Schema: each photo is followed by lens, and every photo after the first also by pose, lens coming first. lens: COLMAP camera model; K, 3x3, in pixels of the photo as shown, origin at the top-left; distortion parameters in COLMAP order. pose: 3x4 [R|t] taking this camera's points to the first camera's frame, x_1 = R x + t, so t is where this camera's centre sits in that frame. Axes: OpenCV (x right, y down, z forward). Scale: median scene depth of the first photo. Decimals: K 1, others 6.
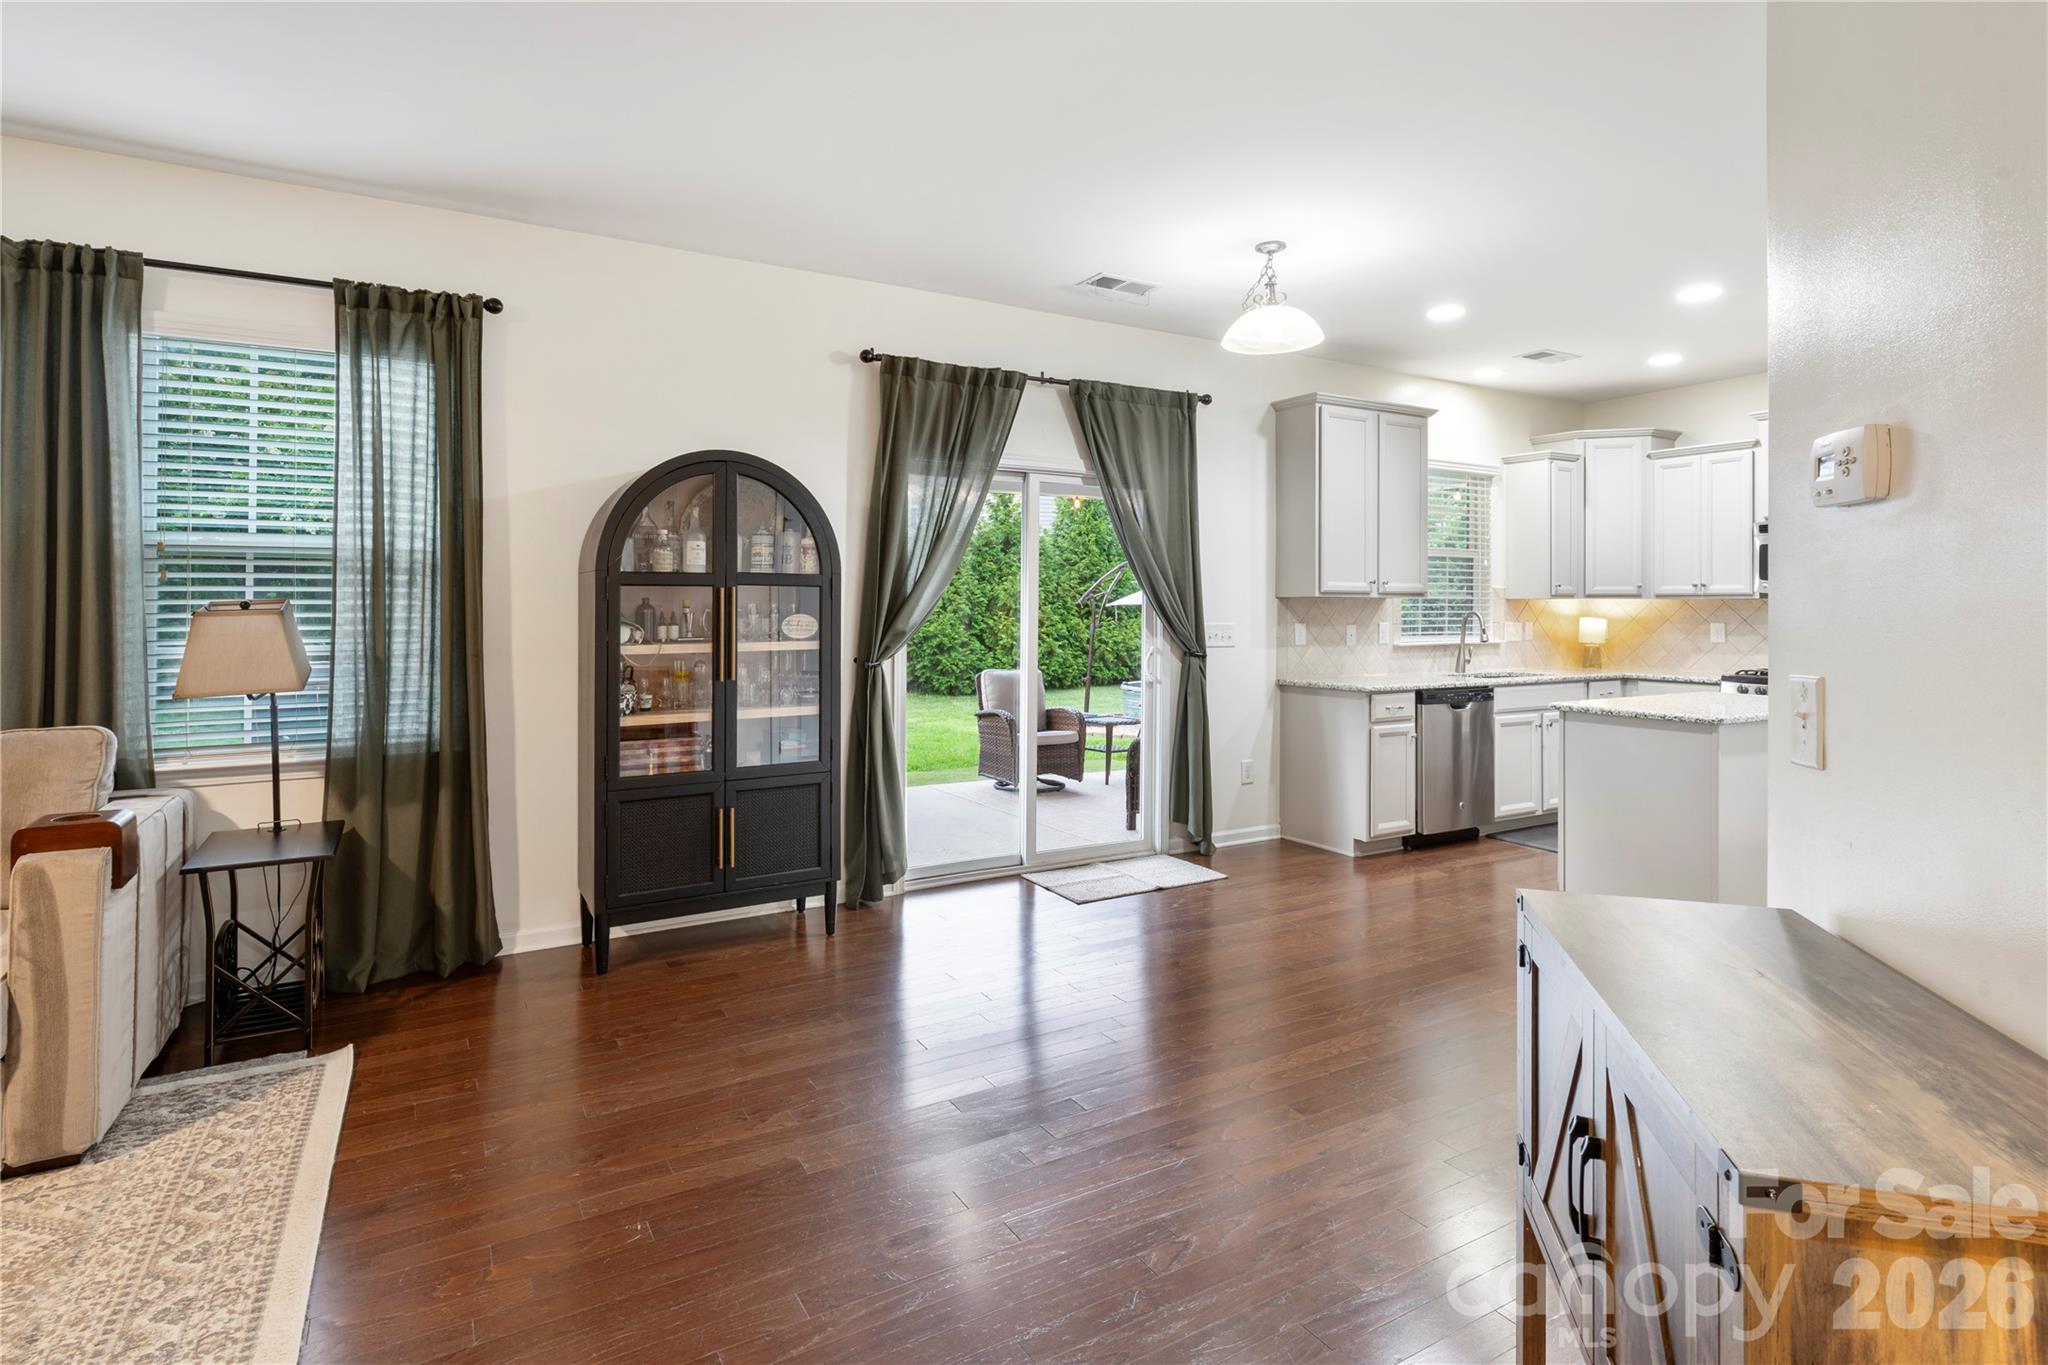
lens RADIAL K [[996.9, 0, 982.0], [0, 996.9, 597.8], [0, 0, 1]] dist [0.004000, -0.000034]
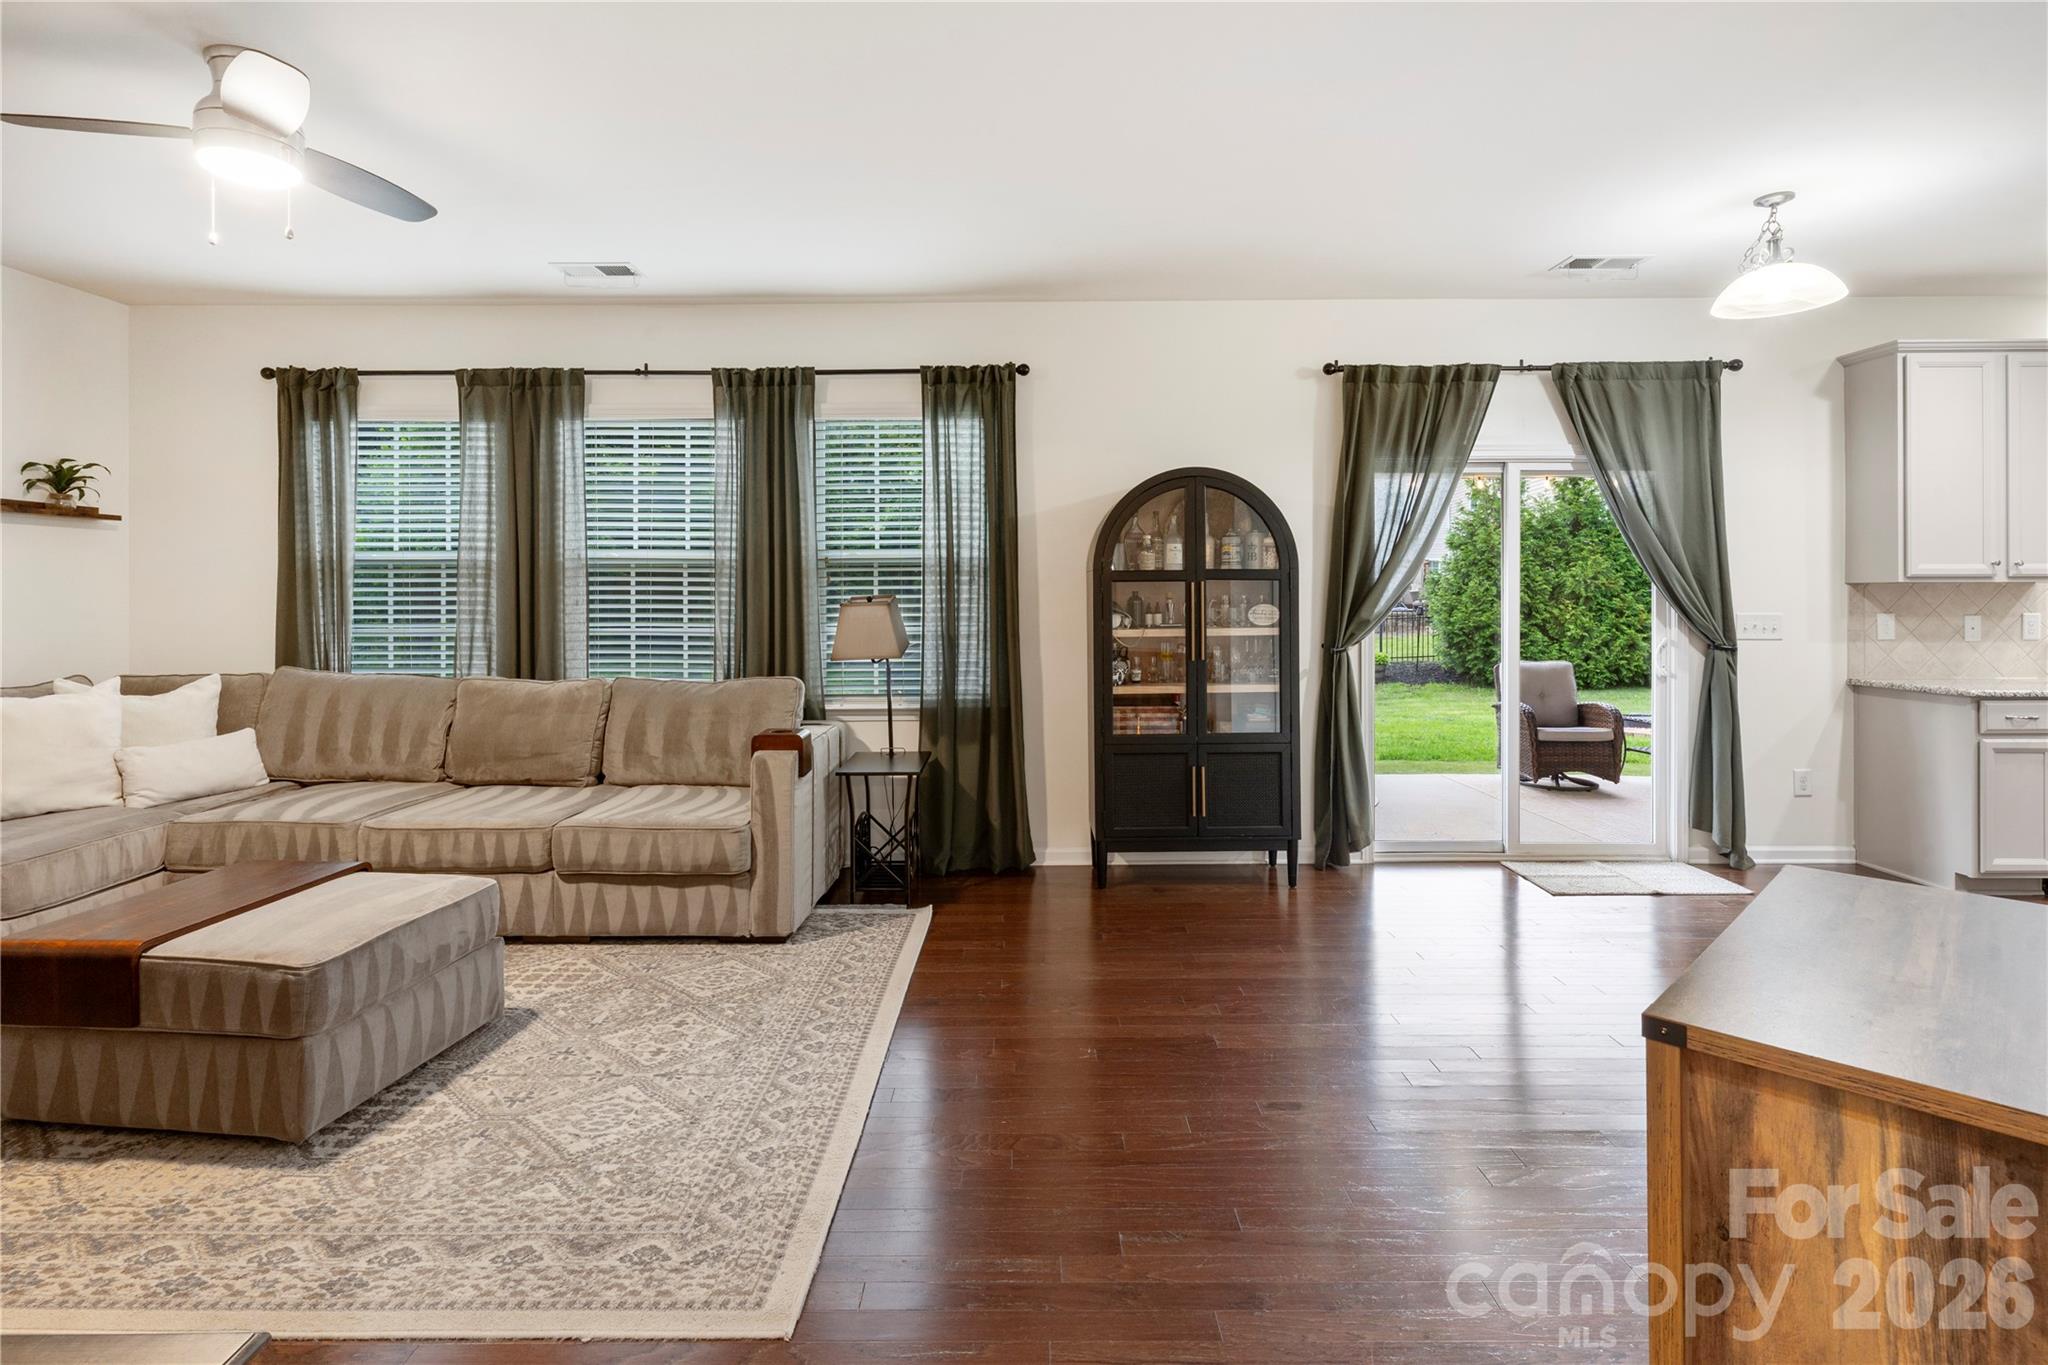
lens RADIAL K [[996.9, 0, 1045.7], [0, 996.9, 598.1], [0, 0, 1]] dist [0.004000, -0.000034]
pose [[0.877278, -0.004313, -0.479963, 0.127794], [0.009954, 0.999908, 0.009209, -0.003229], [0.479879, -0.012856, 0.877240, -0.108182]]
